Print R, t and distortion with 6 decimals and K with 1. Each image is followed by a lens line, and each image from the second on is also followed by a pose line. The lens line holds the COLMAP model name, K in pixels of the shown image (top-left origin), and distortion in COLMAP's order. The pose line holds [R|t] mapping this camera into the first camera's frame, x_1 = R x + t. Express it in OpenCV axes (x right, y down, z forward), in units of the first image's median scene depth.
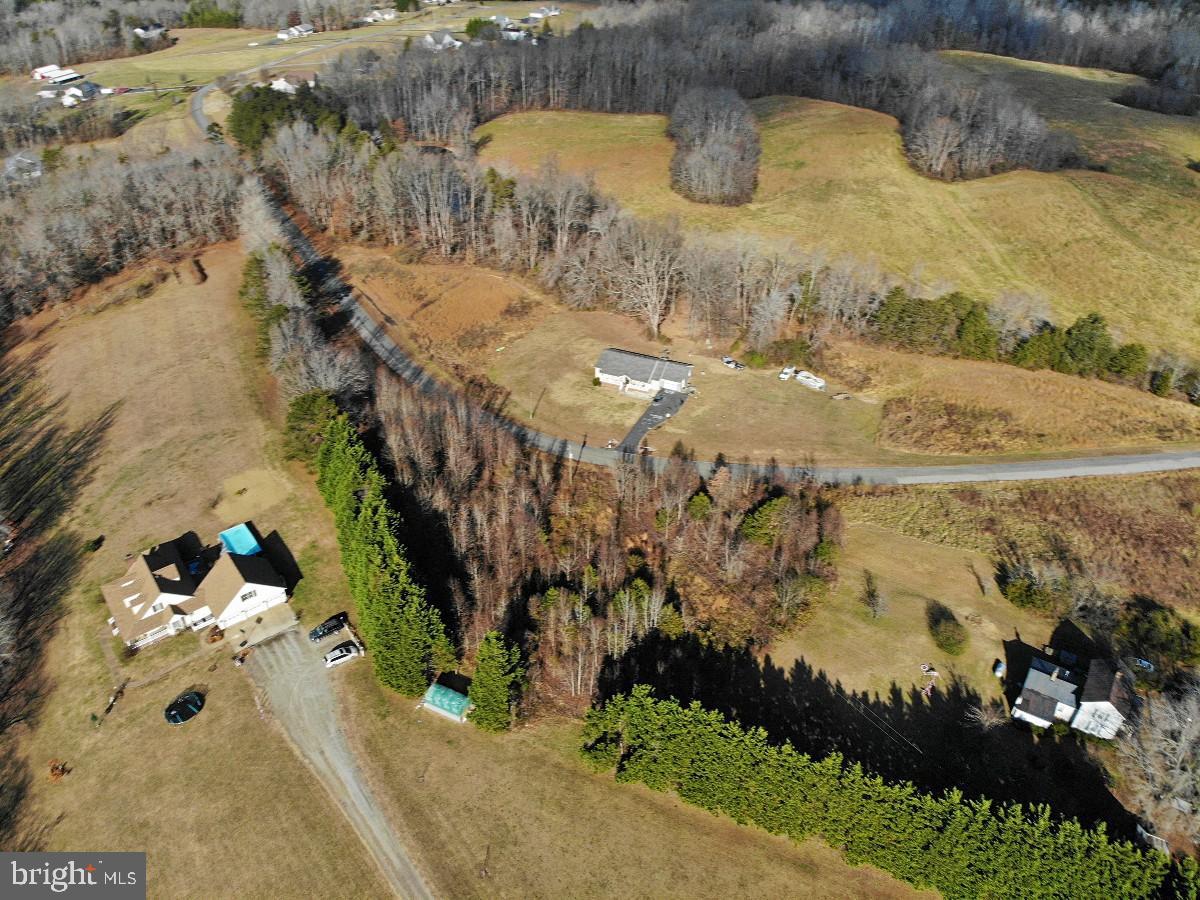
lens RADIAL K [[853.8, 0, 623.3], [0, 853.8, 451.4], [0, 0, 1]] dist [0.033390, -0.114847]
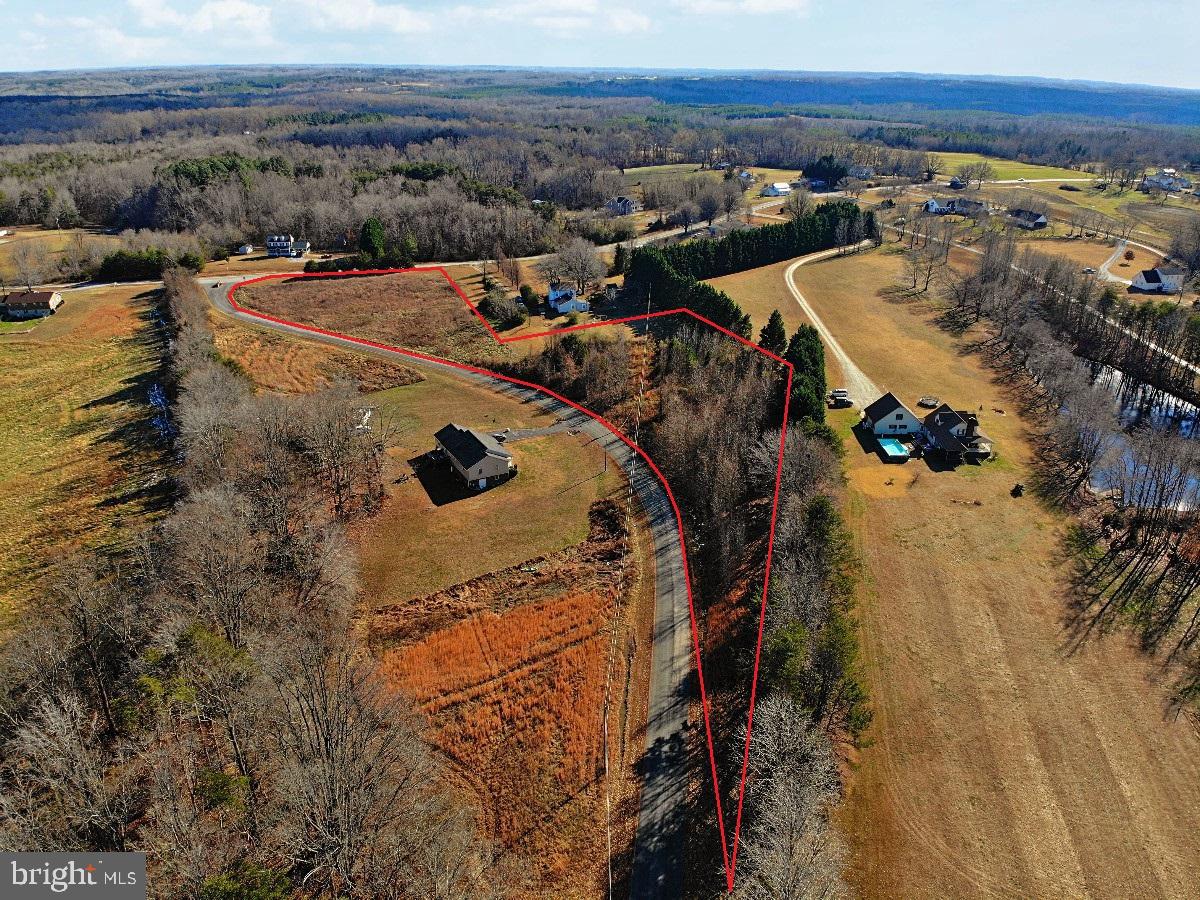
lens RADIAL K [[861.2, 0, 604.9], [0, 861.2, 456.4], [0, 0, 1]] dist [0.102737, -0.226330]
pose [[-0.788474, -0.284782, 0.545168, -0.608906], [0.331893, 0.549245, 0.766927, -0.758056], [-0.517838, 0.785639, -0.338549, 1.244451]]
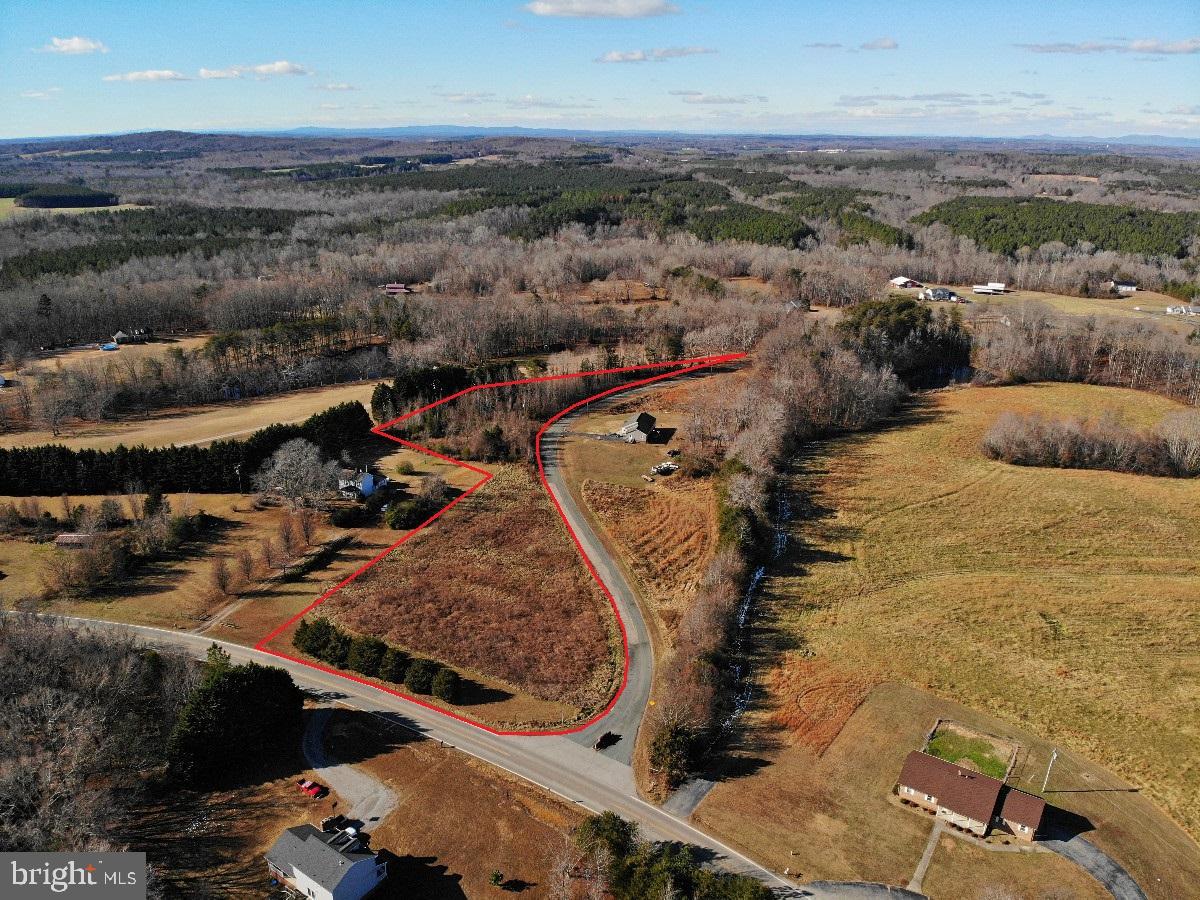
lens RADIAL K [[861.2, 0, 604.9], [0, 861.2, 456.4], [0, 0, 1]] dist [0.102737, -0.226330]
pose [[0.178151, 0.315000, -0.932221, 1.580209], [-0.572934, 0.803433, 0.161992, -0.273953], [0.800005, 0.505242, 0.323607, 0.432254]]
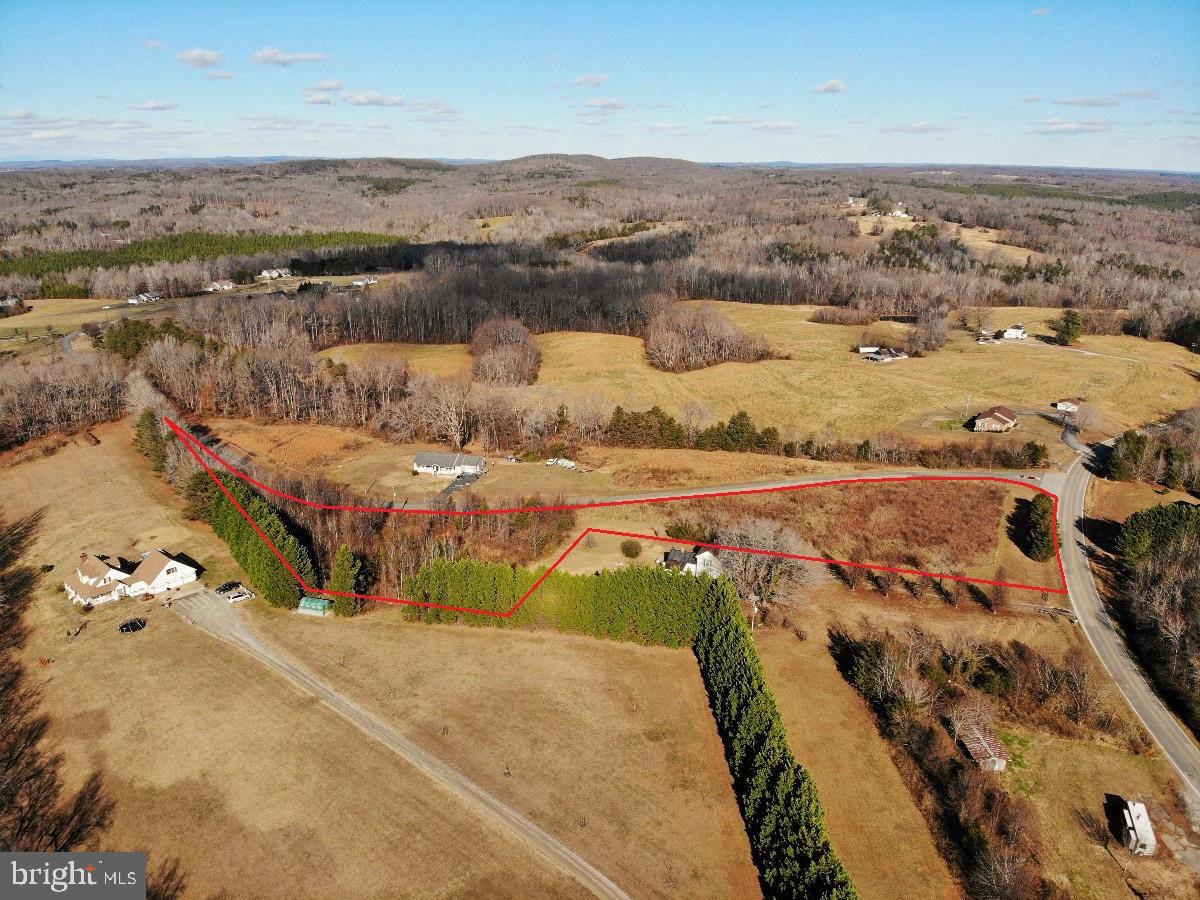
lens RADIAL K [[872.2, 0, 600.0], [0, 872.2, 450.0], [0, 0, 1]] dist [0.065517, -0.148424]
pose [[0.983989, -0.082006, 0.158244, 0.044692], [0.124918, 0.950614, -0.284127, 0.329206], [-0.127129, 0.299345, 0.945638, -0.393074]]
